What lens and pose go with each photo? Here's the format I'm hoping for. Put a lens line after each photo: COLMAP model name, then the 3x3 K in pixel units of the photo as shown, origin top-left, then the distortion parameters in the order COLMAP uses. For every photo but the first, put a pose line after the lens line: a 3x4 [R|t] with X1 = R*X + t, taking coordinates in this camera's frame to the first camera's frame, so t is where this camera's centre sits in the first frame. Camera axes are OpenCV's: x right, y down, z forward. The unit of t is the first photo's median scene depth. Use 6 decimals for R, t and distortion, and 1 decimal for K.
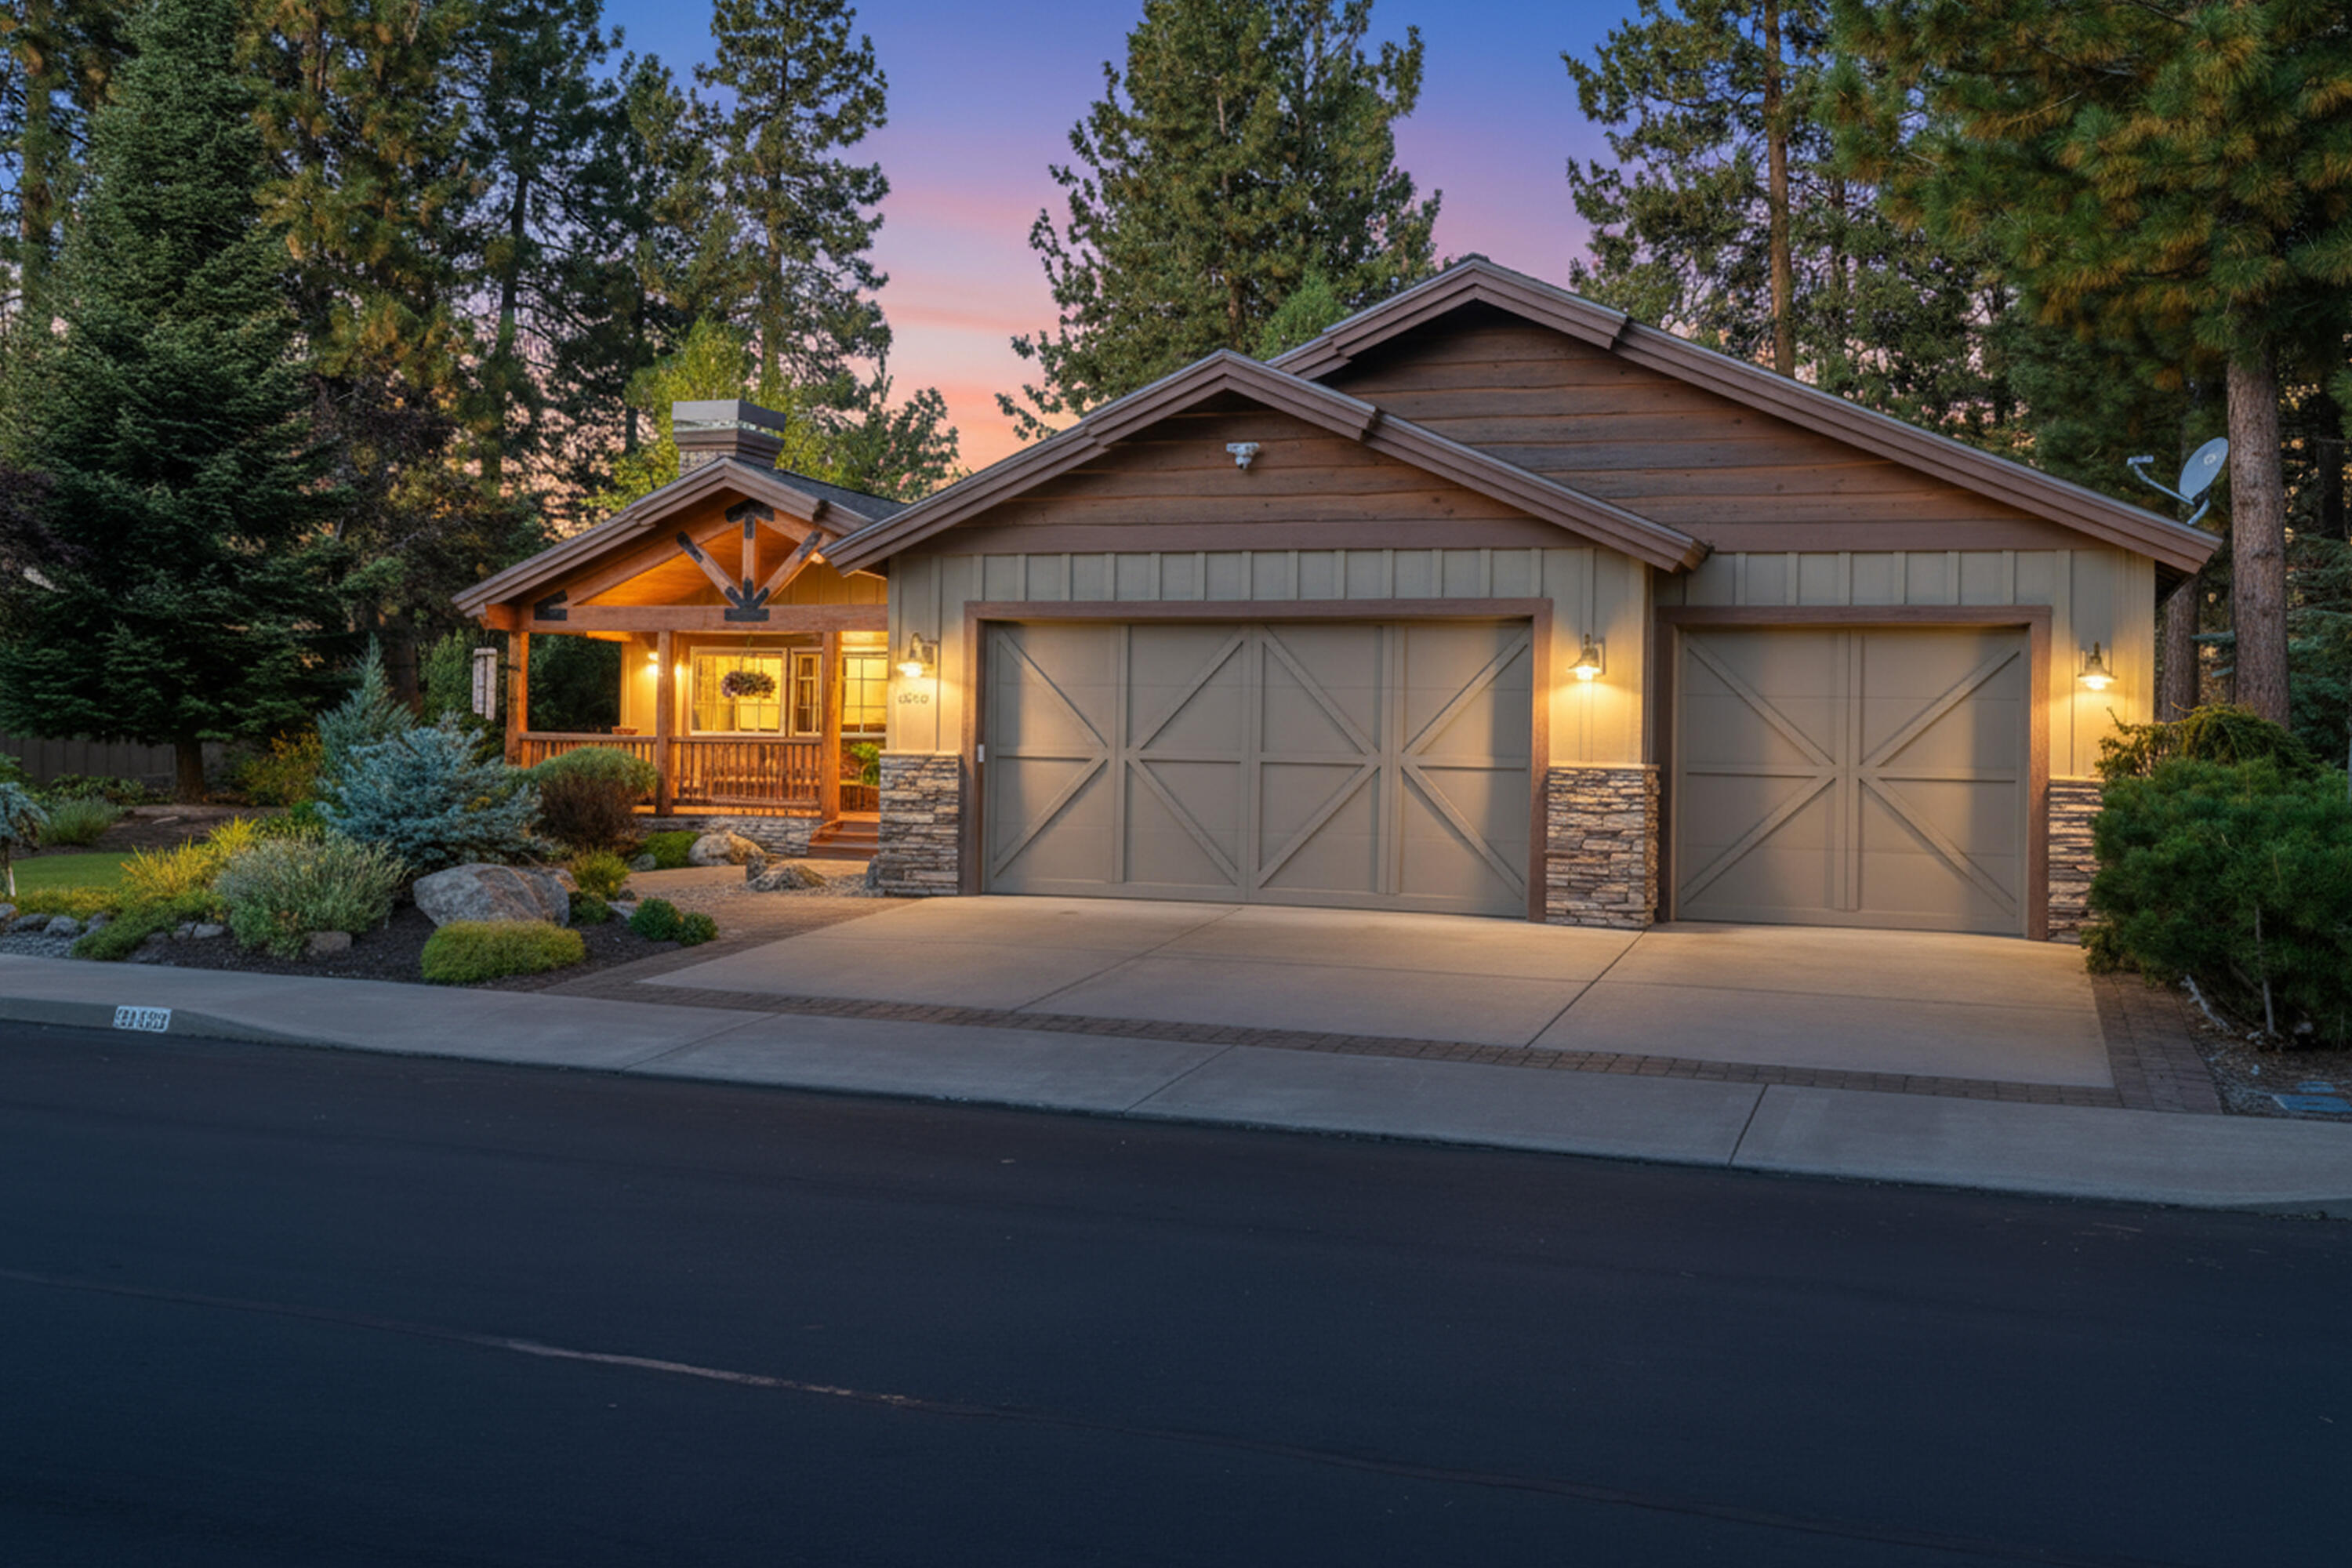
lens RADIAL K [[1984.6, 0, 1178.2], [0, 1984.6, 767.8], [0, 0, 1]] dist [-0.039059, -0.001922]
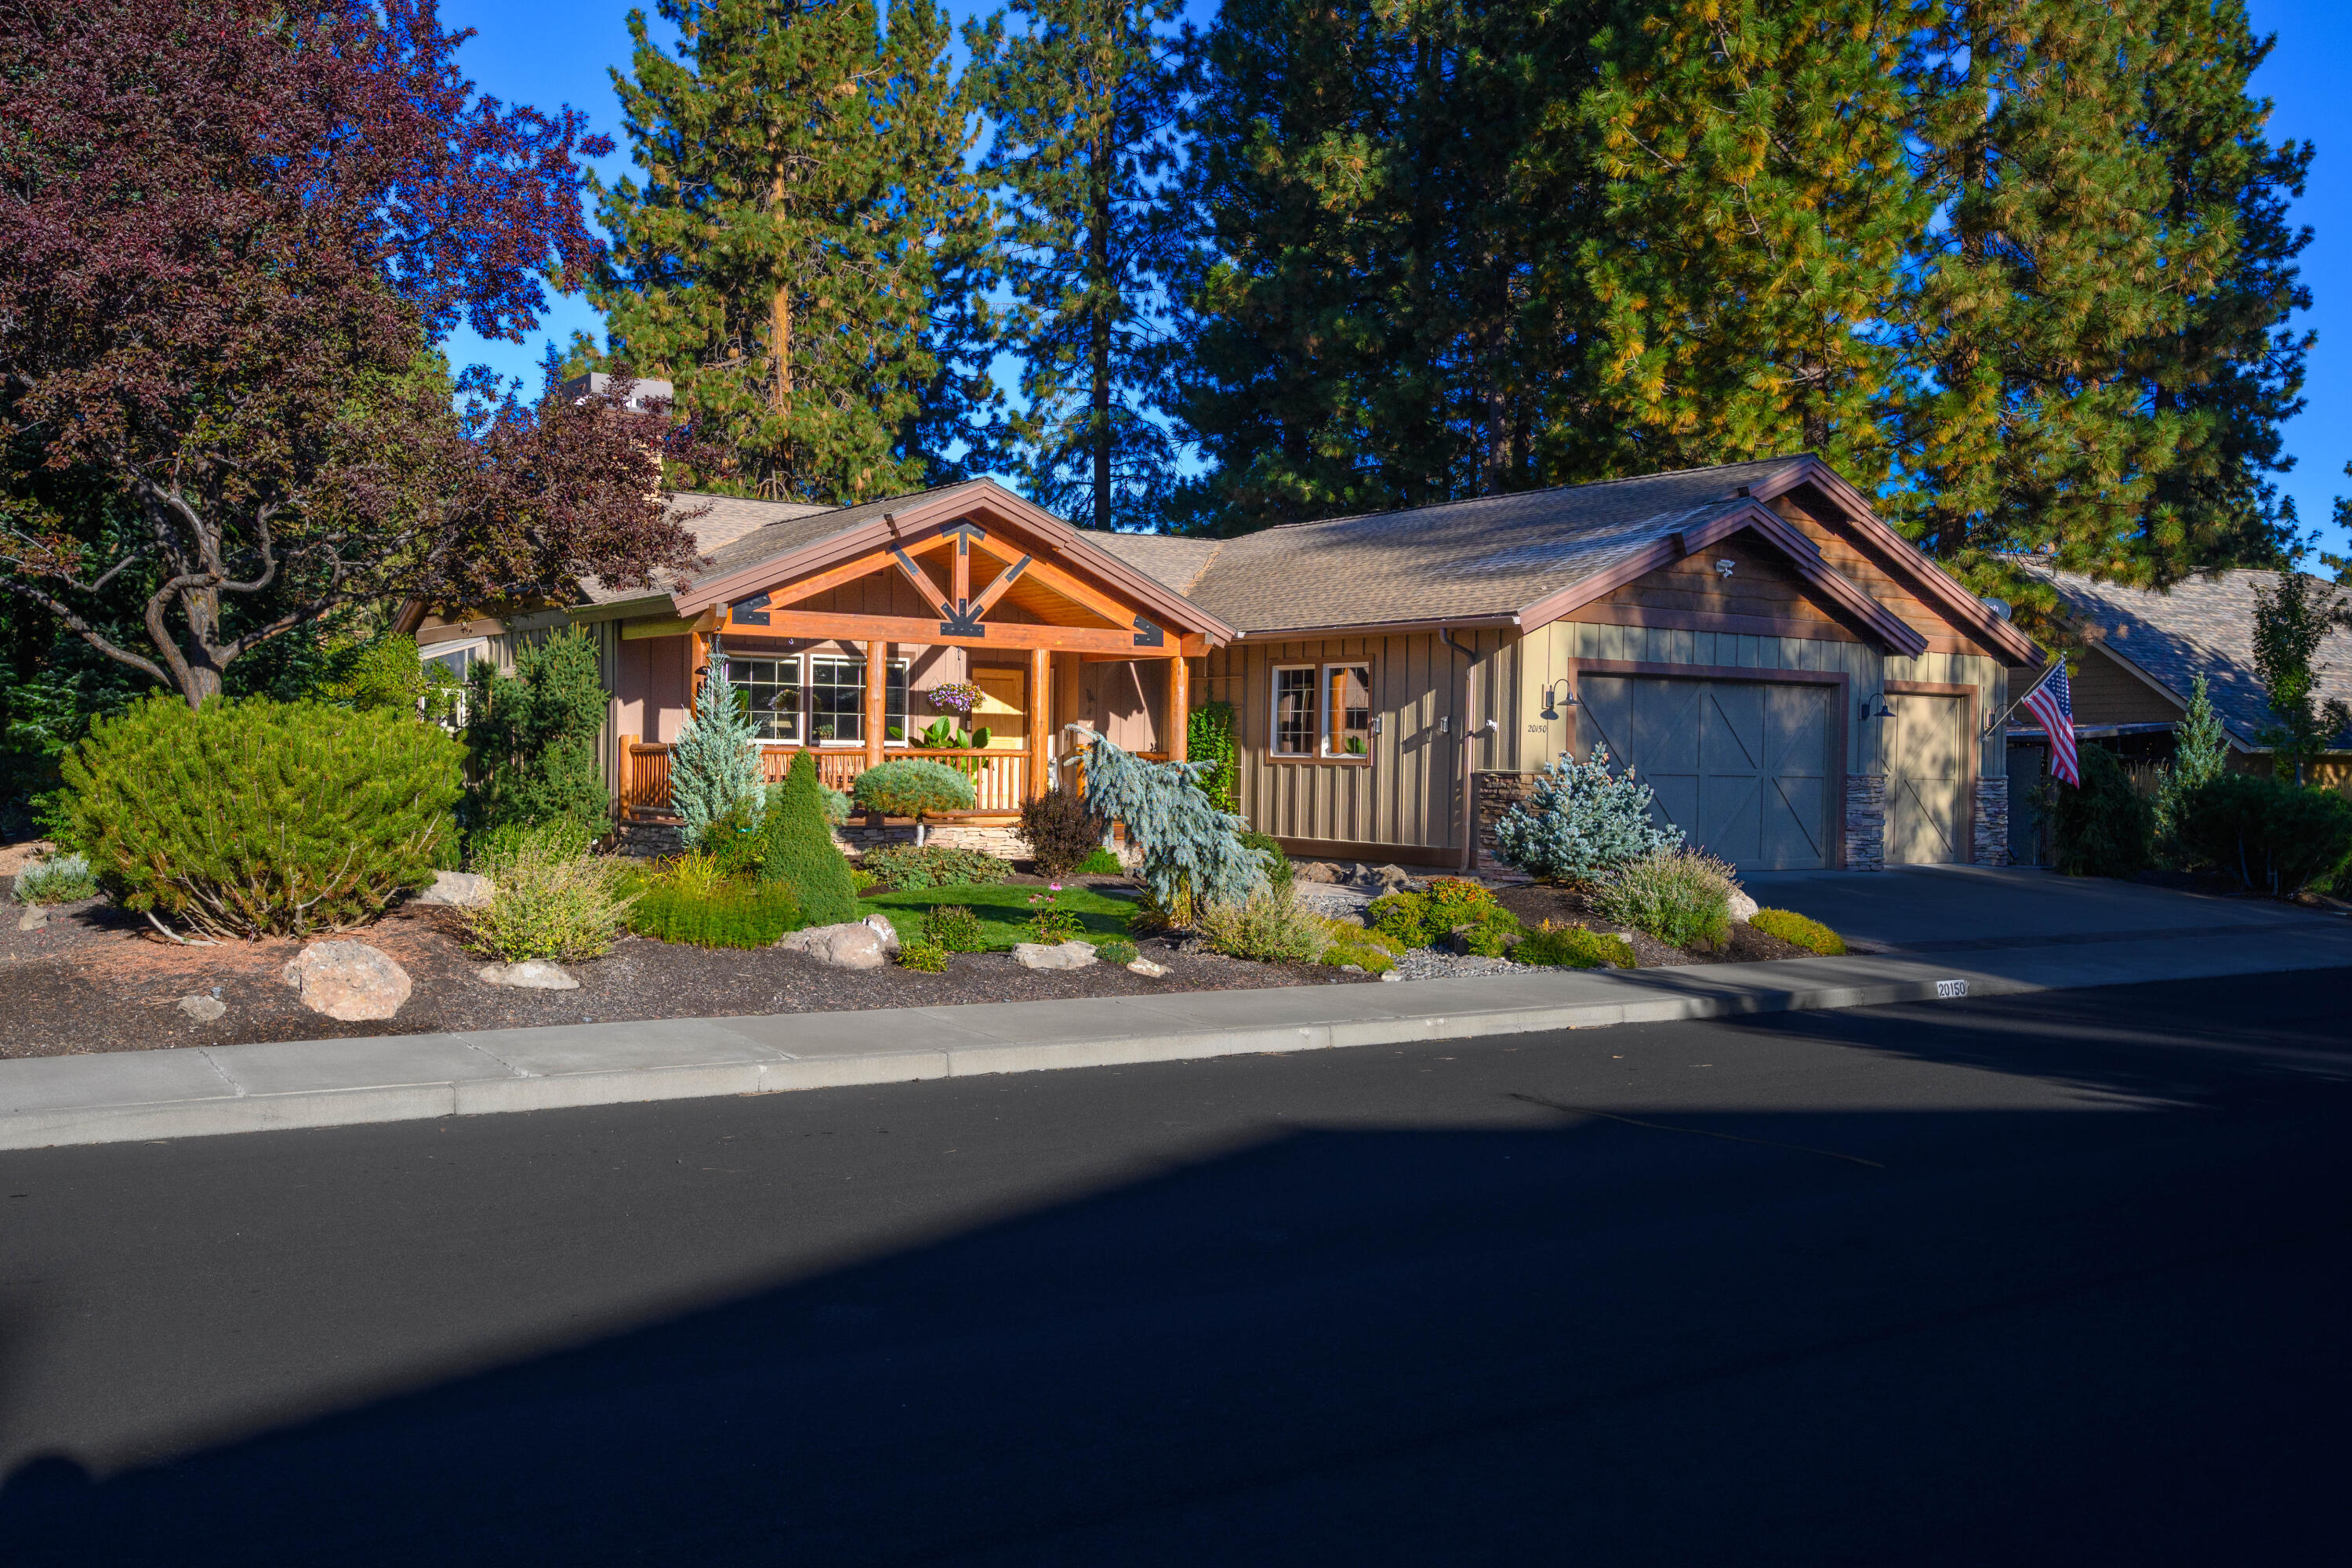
lens RADIAL K [[1984.6, 0, 1179.8], [0, 1984.6, 790.8], [0, 0, 1]] dist [-0.039059, -0.001922]
pose [[0.620868, -0.023633, 0.783559, -1.349754], [0.005467, 0.999652, 0.025818, -0.026755], [-0.783896, -0.011746, 0.620780, 0.373750]]
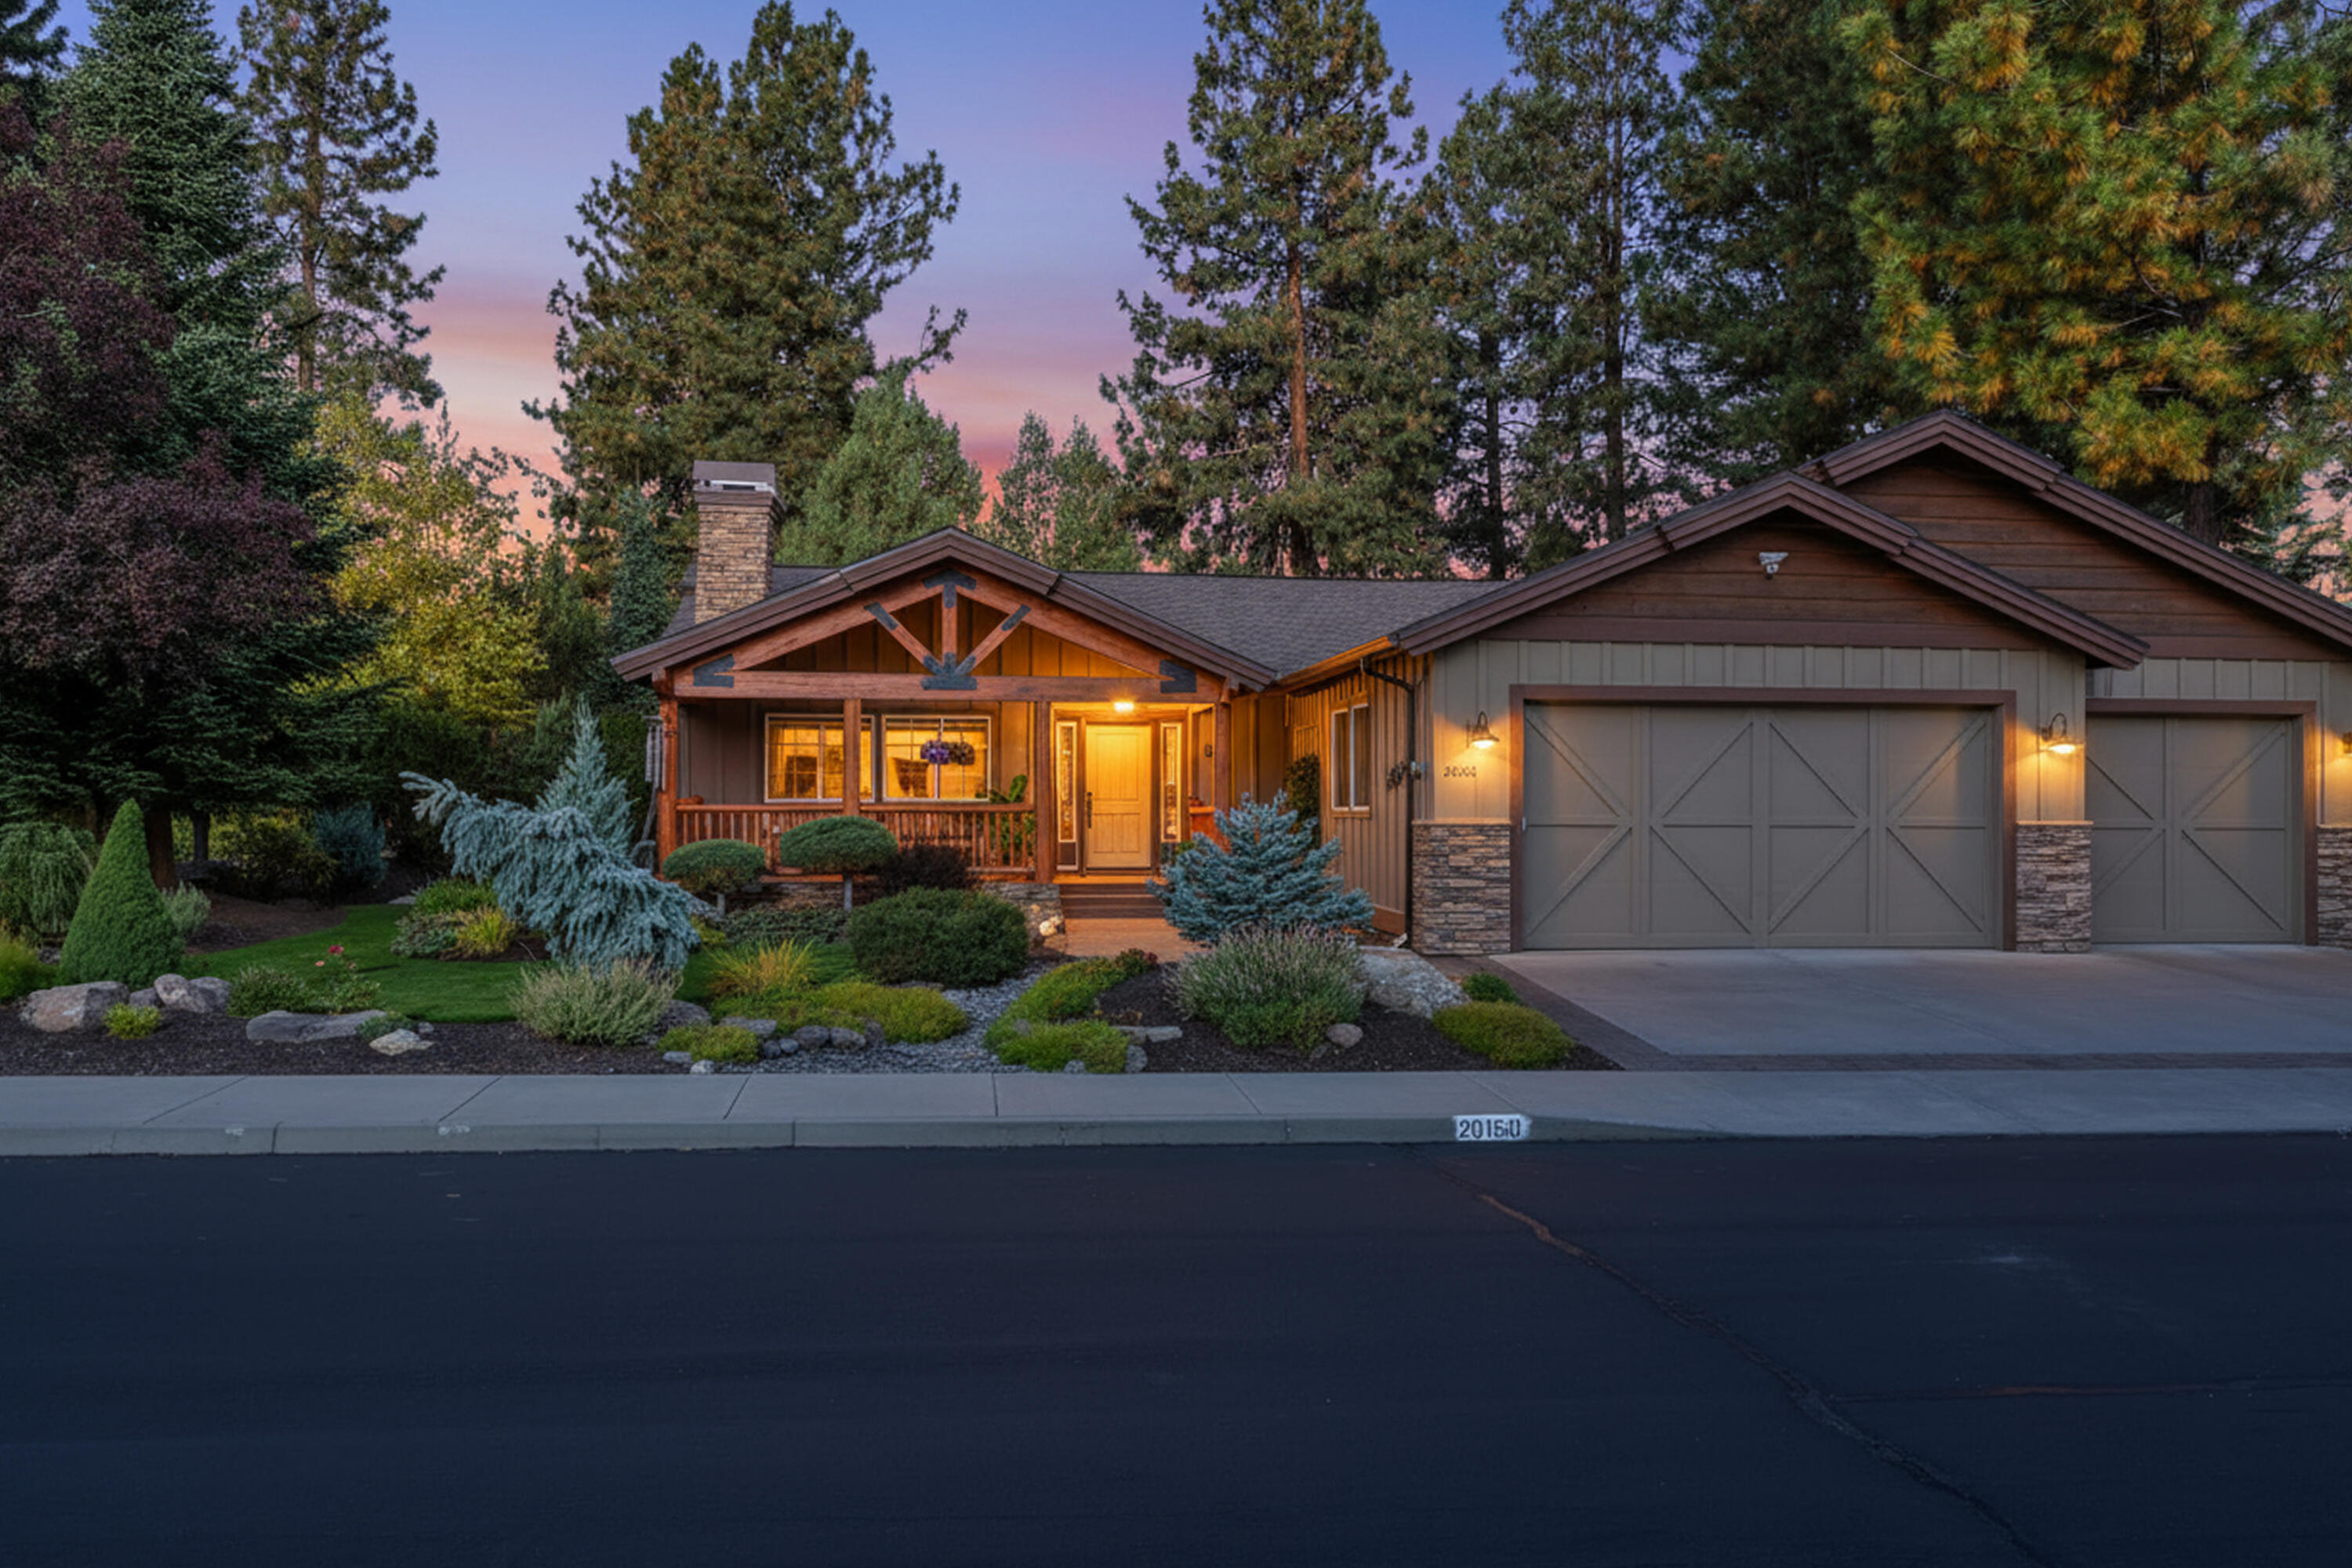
lens RADIAL K [[1744.3, 0, 1175.6], [0, 1744.3, 791.9], [0, 0, 1]] dist [-0.006589, -0.001914]
pose [[0.907674, -0.010892, 0.419535, -0.684599], [0.014941, 0.999868, -0.006366, -0.020168], [-0.419410, 0.012047, 0.907717, 0.203261]]
